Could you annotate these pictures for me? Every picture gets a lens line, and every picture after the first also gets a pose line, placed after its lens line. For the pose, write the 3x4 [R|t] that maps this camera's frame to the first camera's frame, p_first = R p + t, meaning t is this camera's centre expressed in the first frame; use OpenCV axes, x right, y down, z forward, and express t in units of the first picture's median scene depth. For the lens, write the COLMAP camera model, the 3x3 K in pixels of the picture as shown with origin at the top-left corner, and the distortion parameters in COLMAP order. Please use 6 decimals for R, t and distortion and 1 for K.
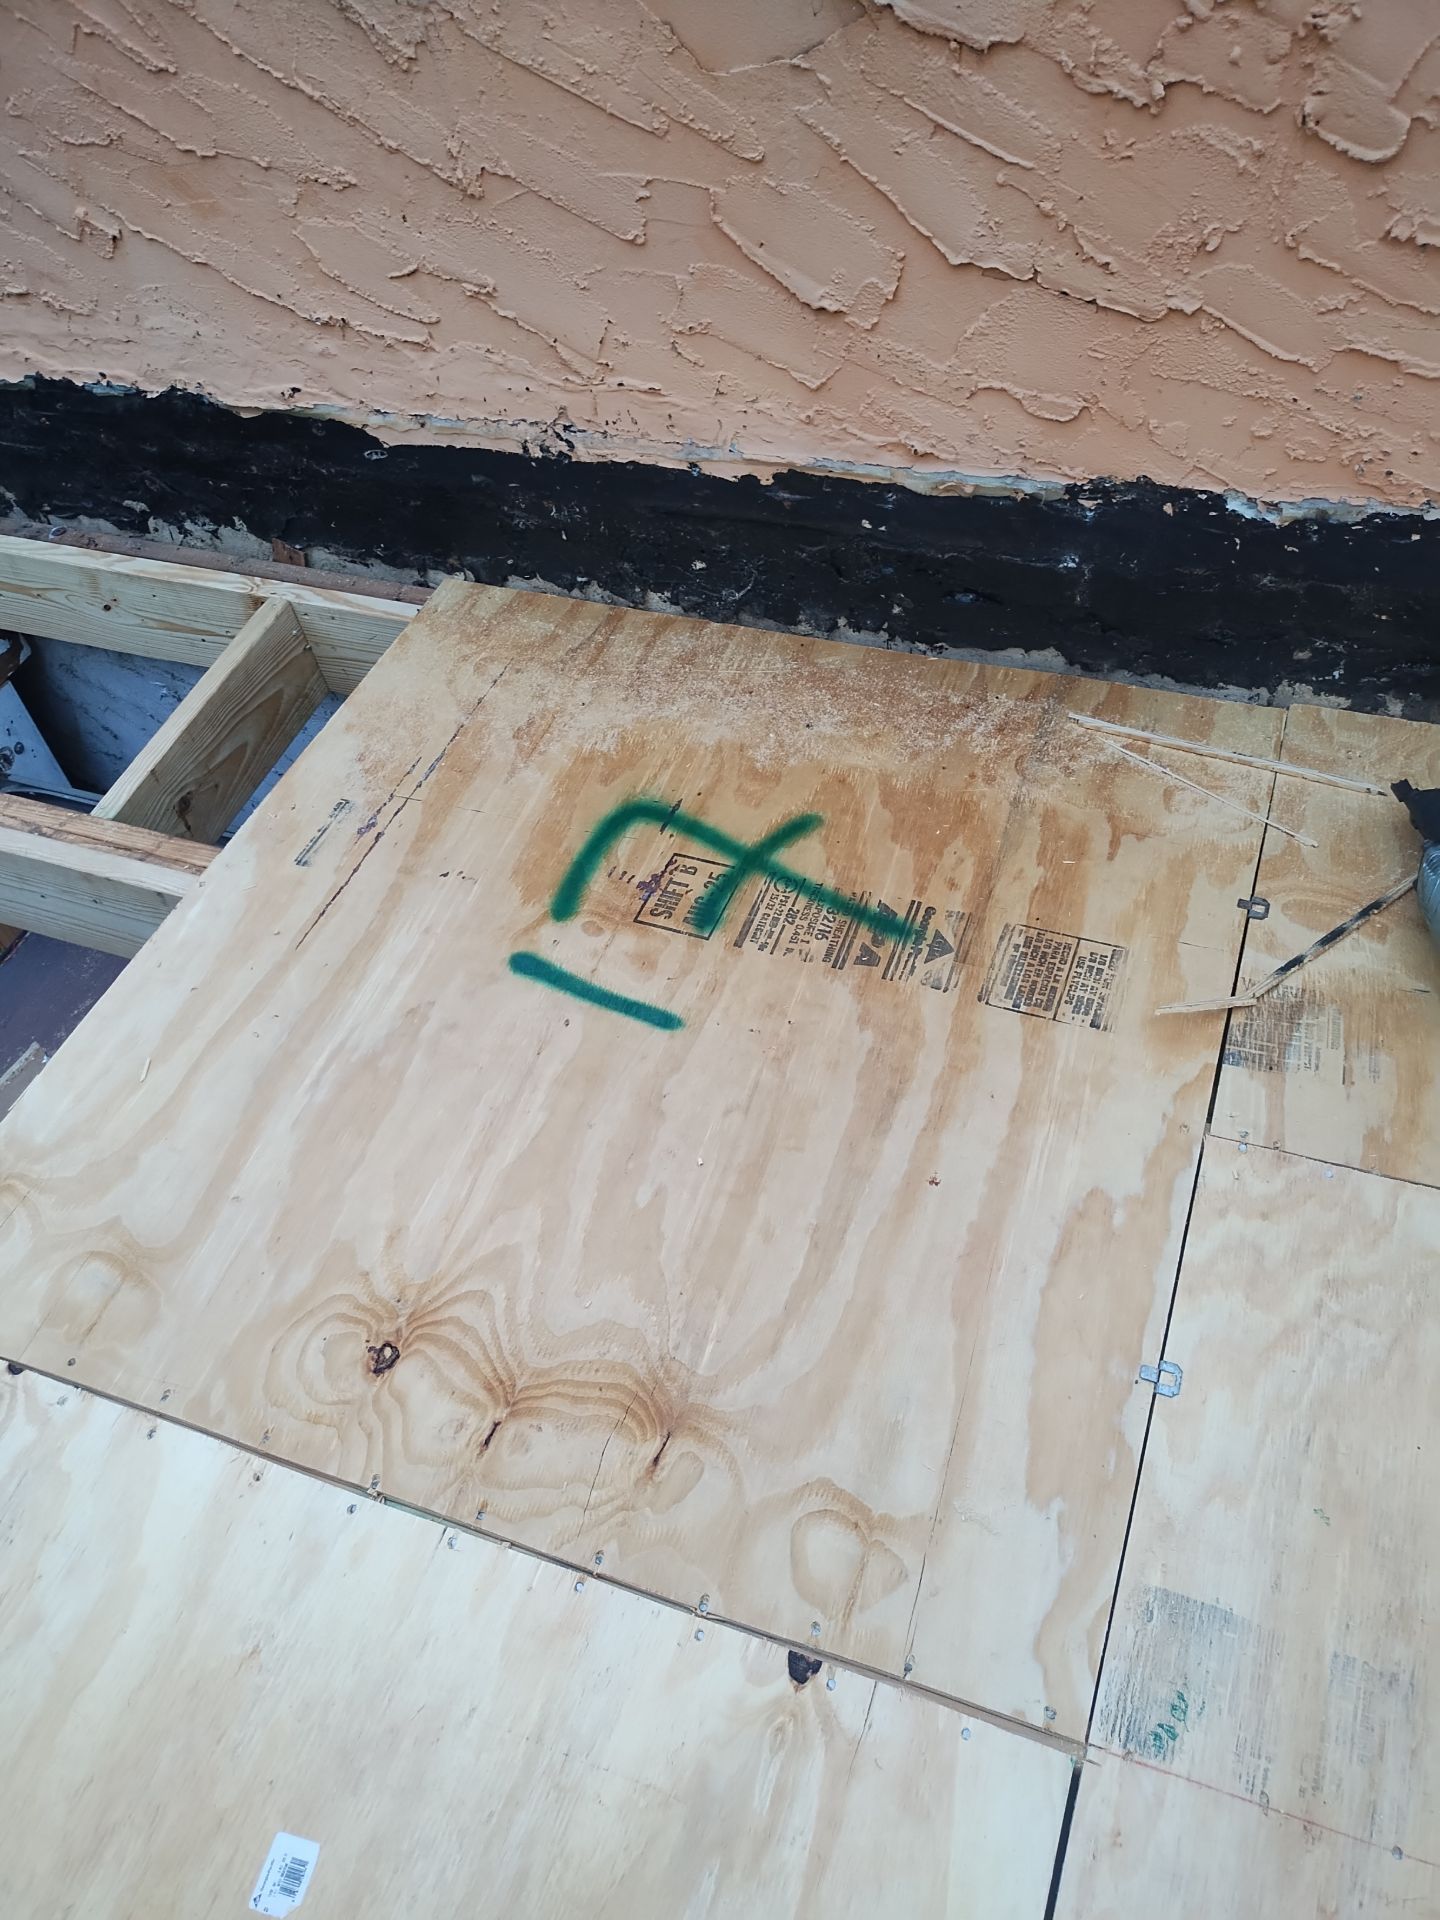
lens RADIAL K [[1439.0, 0, 720.4], [0, 1439.0, 972.1], [0, 0, 1]] dist [0.068712, -0.097256]
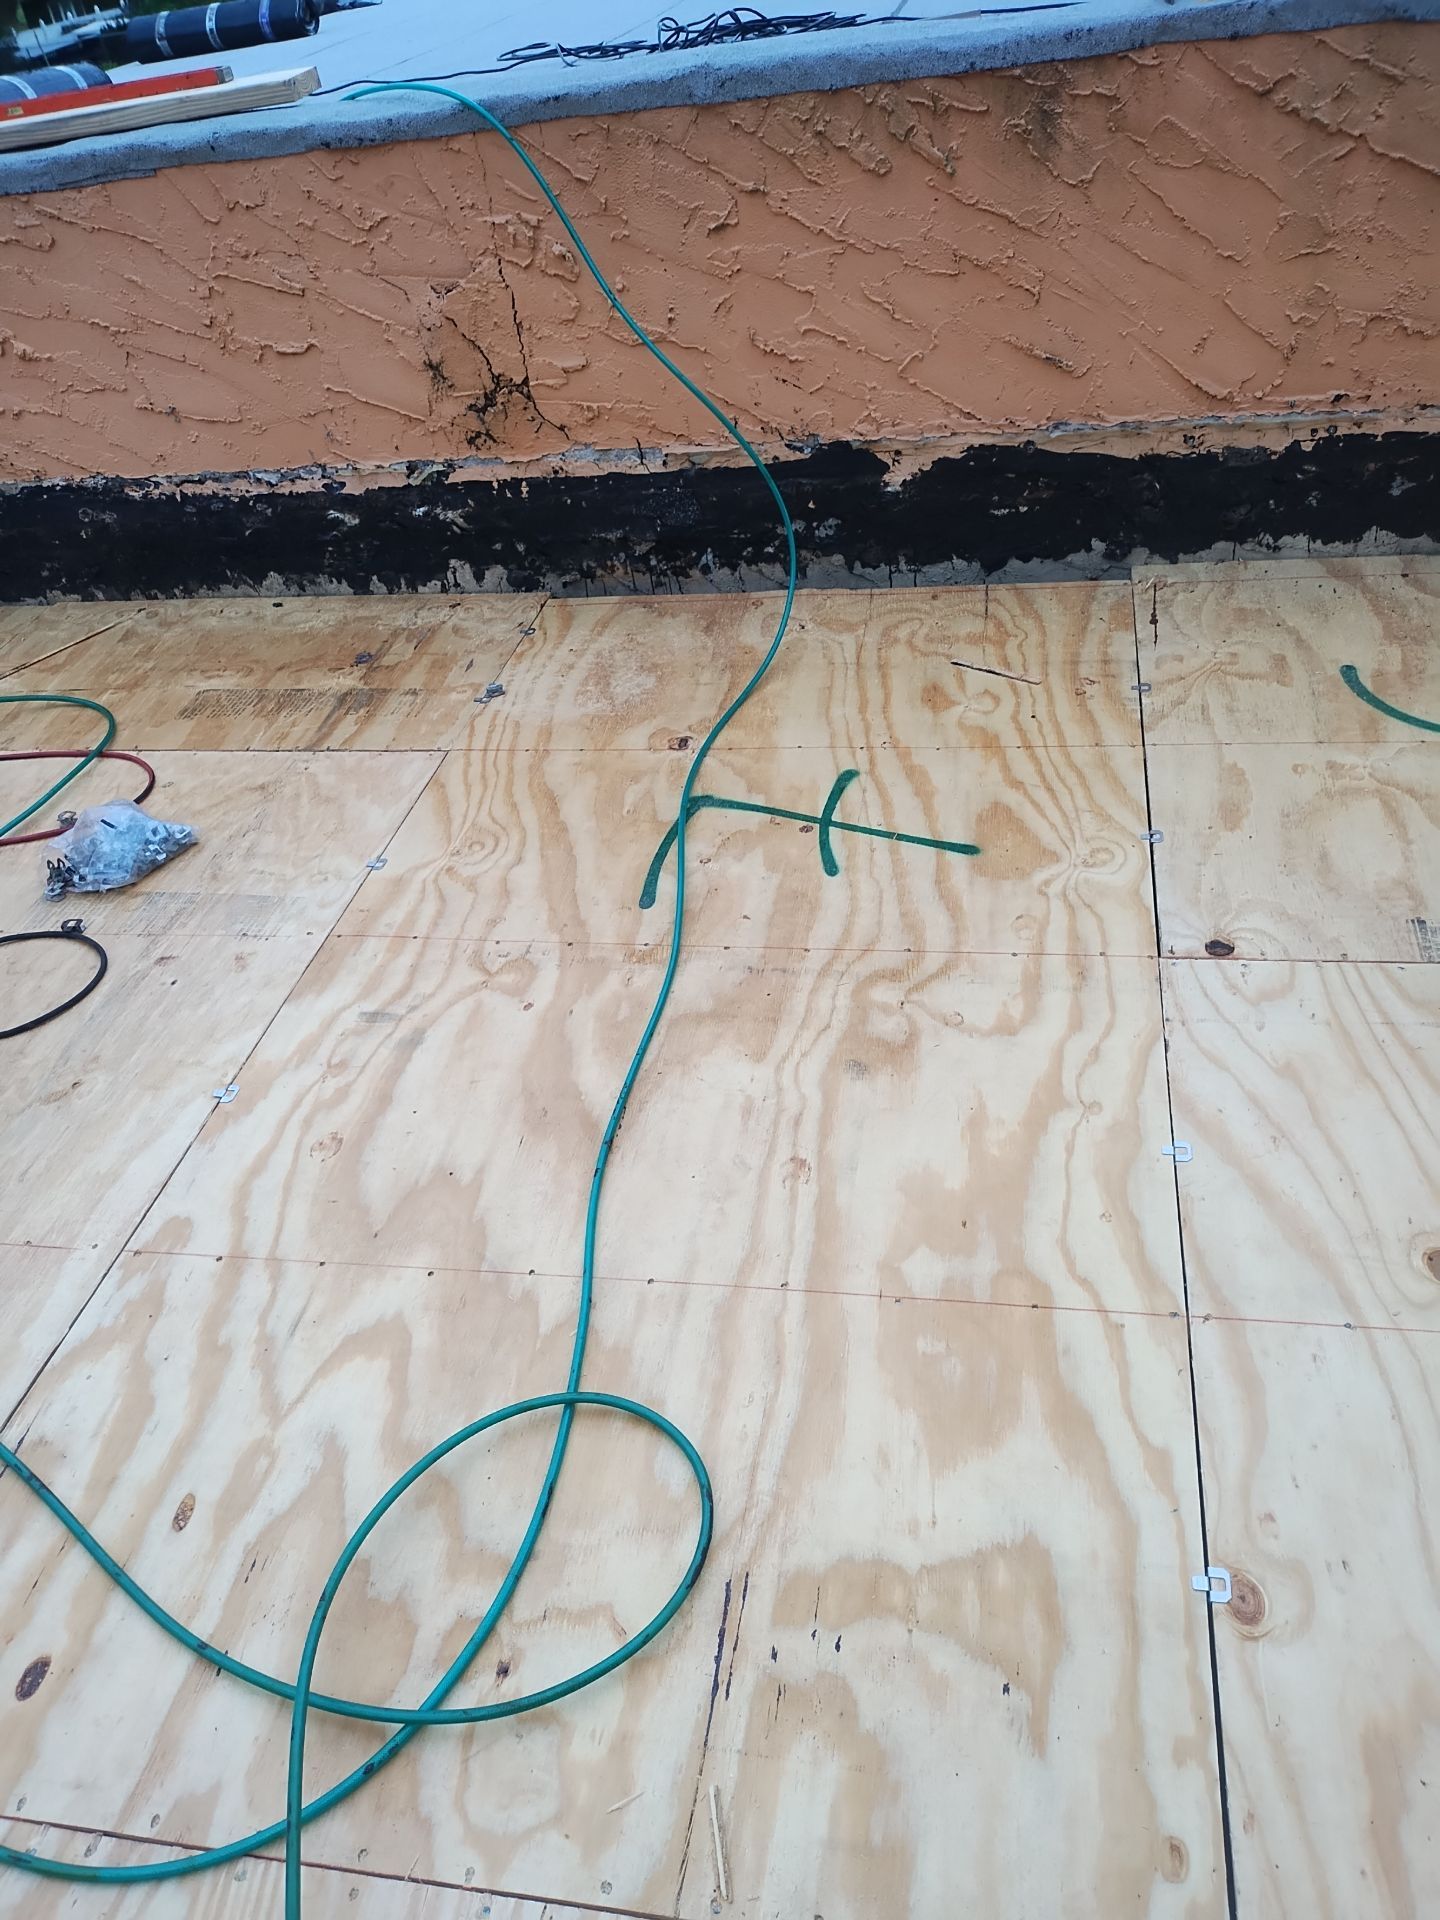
lens RADIAL K [[1439.0, 0, 720.4], [0, 1439.0, 972.1], [0, 0, 1]] dist [0.068712, -0.097256]
pose [[0.985765, -0.125079, 0.112352, 0.978027], [0.144601, 0.971662, -0.186984, 0.757554], [-0.085781, 0.200568, 0.975917, -0.807160]]
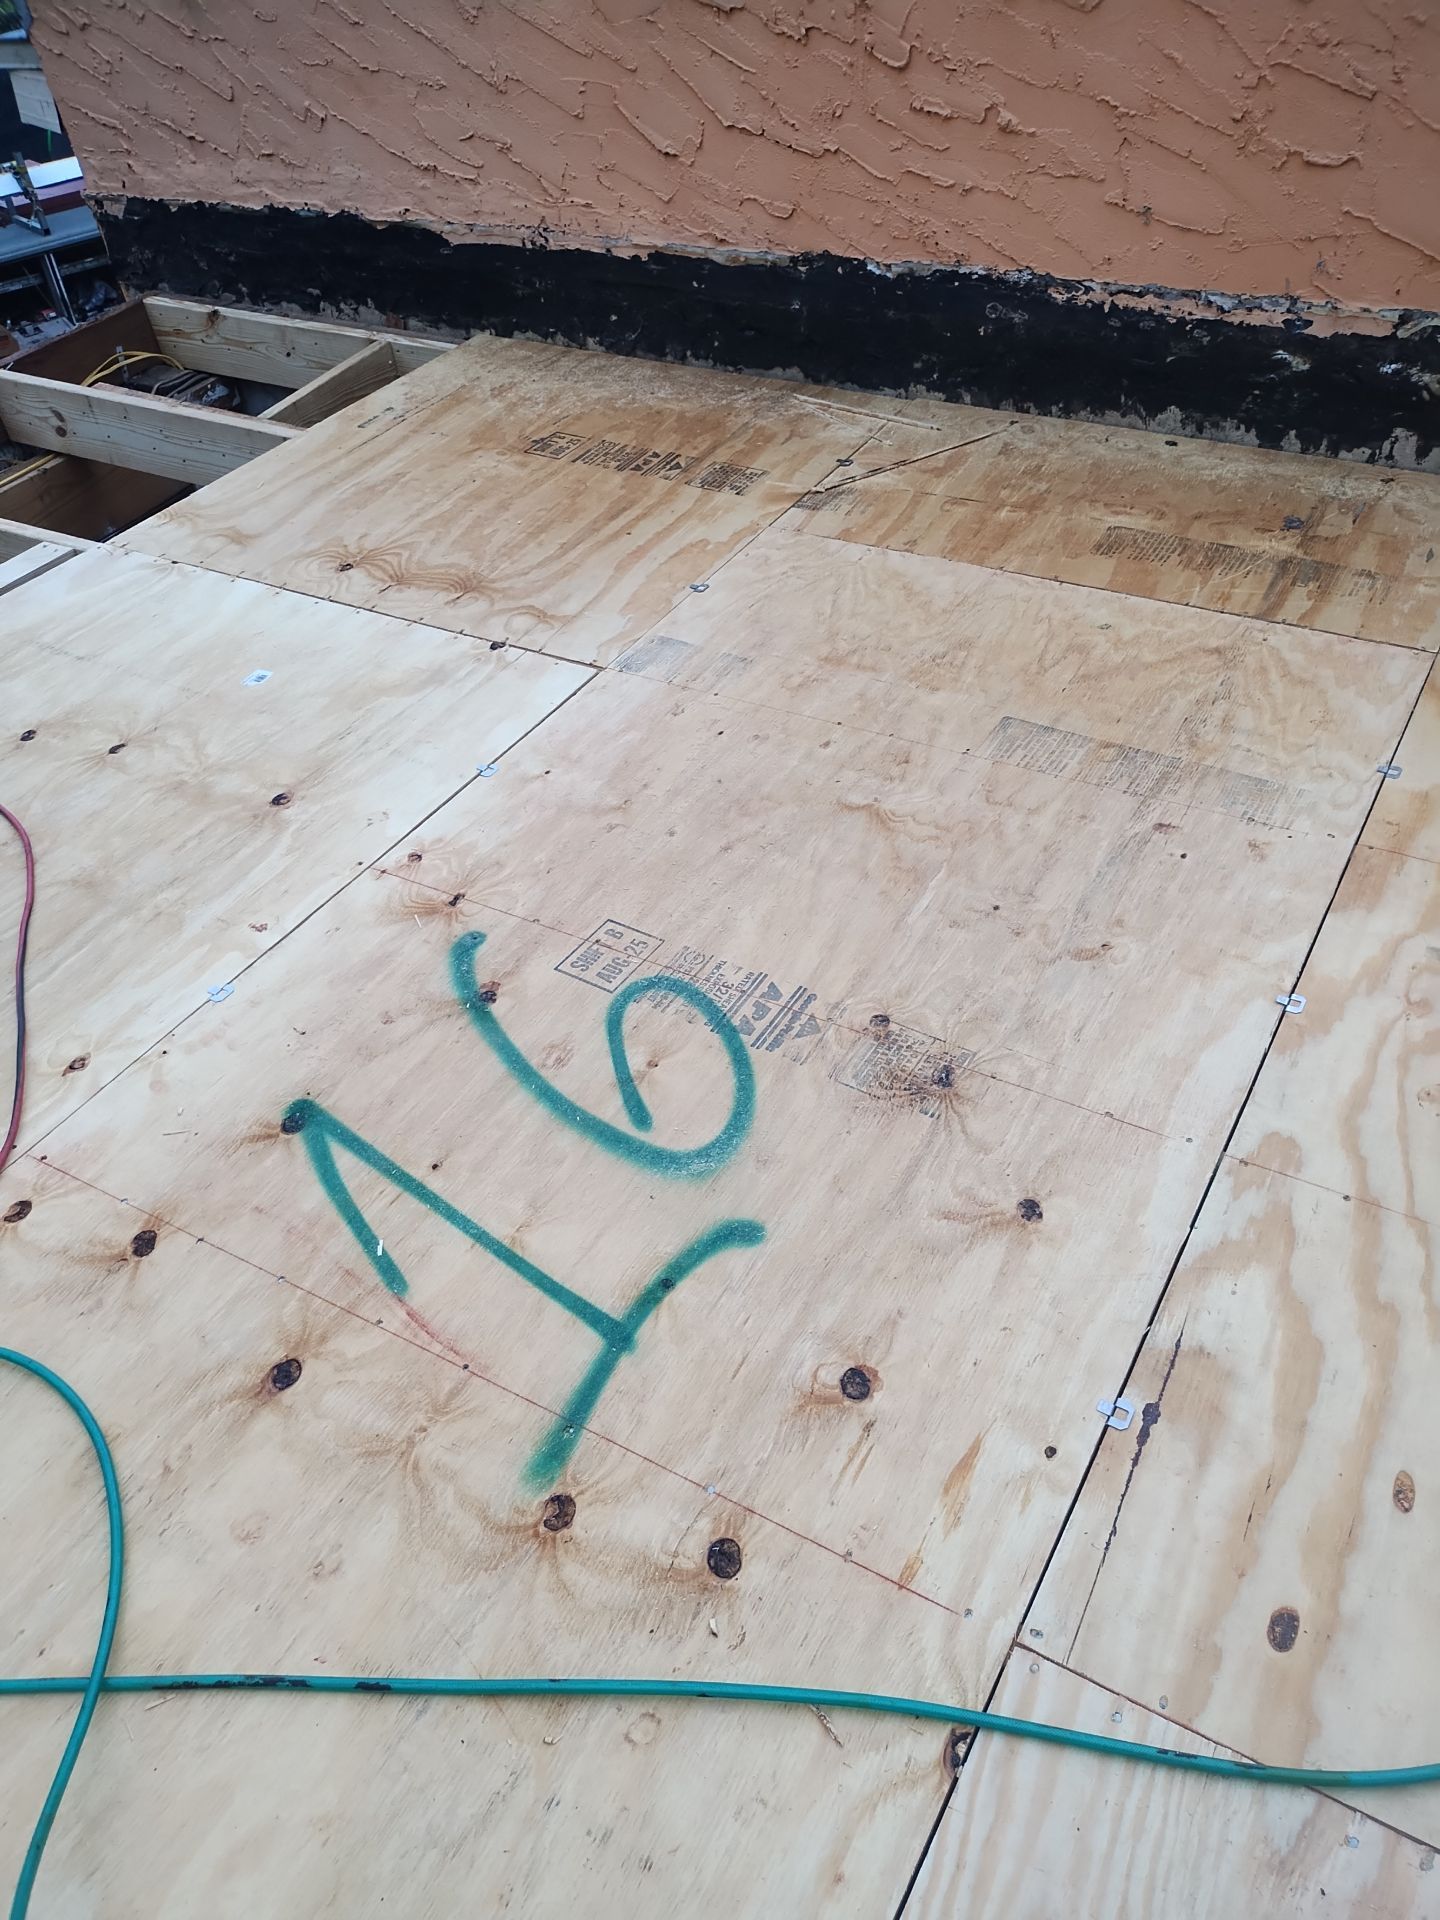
lens RADIAL K [[1460.2, 0, 720.0], [0, 1460.2, 960.0], [0, 0, 1]] dist [0.010992, -0.004375]
pose [[0.986777, 0.125041, -0.103132, 0.433126], [-0.135553, 0.985492, -0.102132, 0.713839], [0.088865, 0.114761, 0.989410, -0.712494]]
